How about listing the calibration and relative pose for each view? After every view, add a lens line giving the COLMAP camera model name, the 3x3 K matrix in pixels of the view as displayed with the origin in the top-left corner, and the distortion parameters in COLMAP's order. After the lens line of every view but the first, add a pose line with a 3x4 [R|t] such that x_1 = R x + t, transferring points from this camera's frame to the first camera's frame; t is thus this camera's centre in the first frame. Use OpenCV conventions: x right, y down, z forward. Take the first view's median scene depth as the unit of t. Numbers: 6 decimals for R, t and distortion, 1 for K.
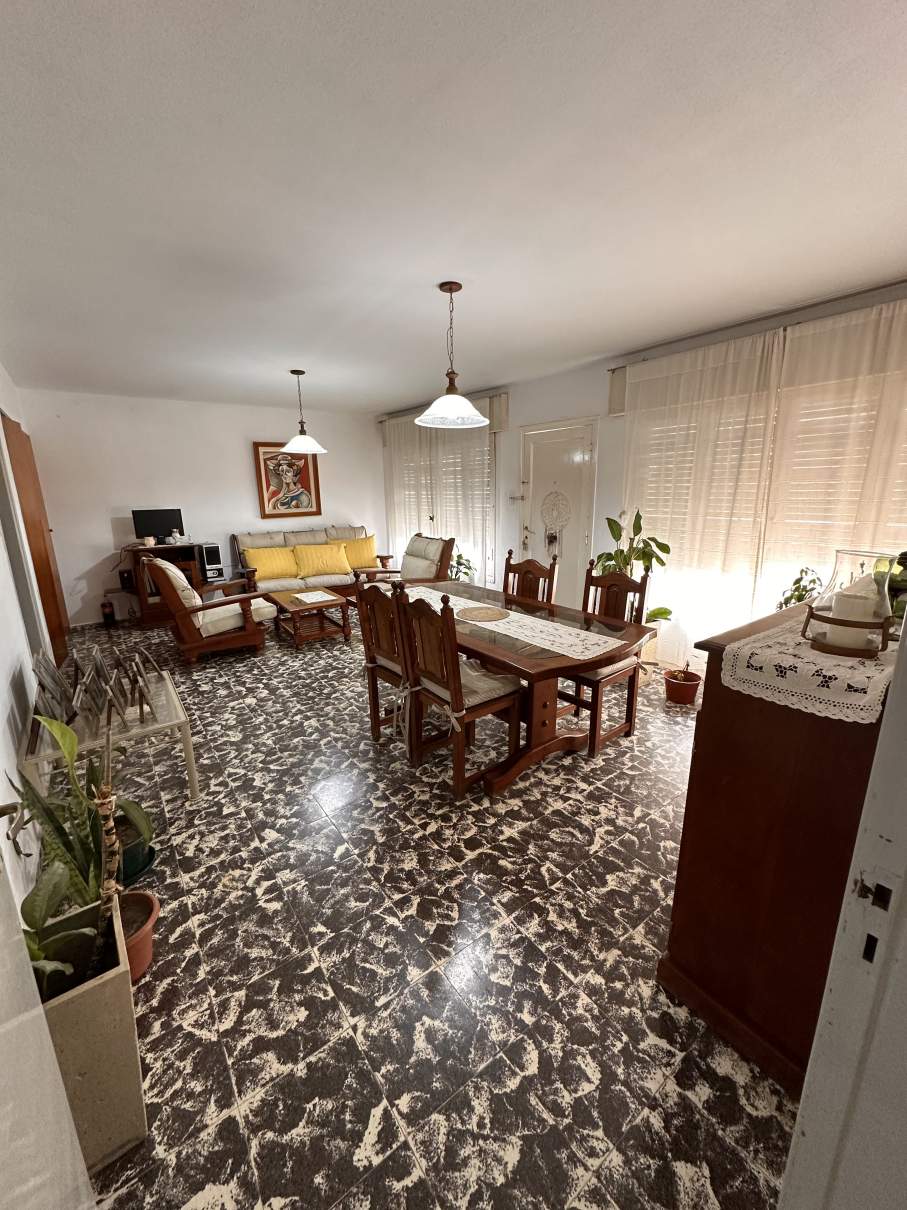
lens RADIAL K [[483.3, 0, 453.5], [0, 483.3, 605.0], [0, 0, 1]] dist [-0.003976, 0.001003]
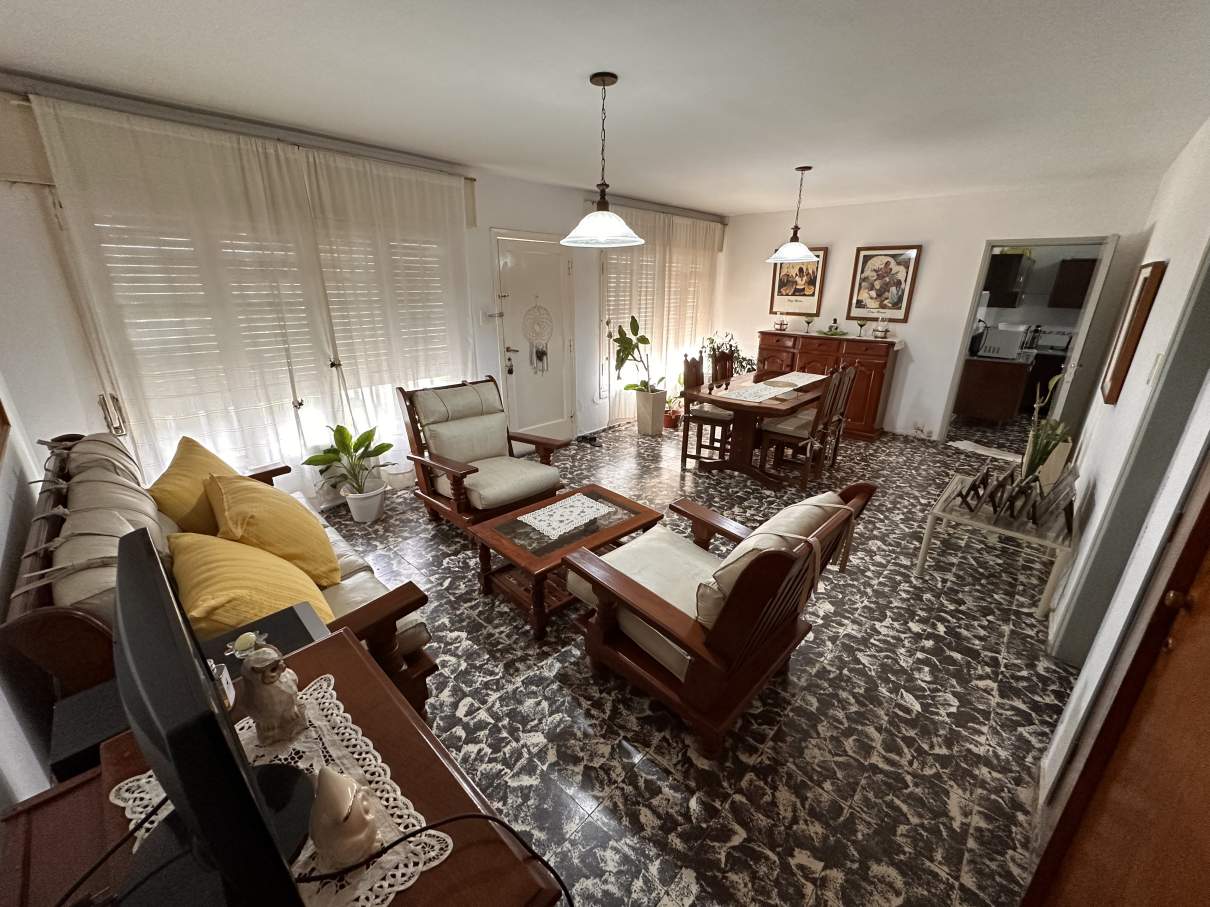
lens RADIAL K [[483.3, 0, 605.1], [0, 483.3, 452.8], [0, 0, 1]] dist [-0.003976, 0.001003]
pose [[-0.185420, -0.310809, 0.932211, -1.451423], [0.226131, 0.909705, 0.348283, -0.482633], [-0.956287, 0.275380, -0.098394, 1.838986]]
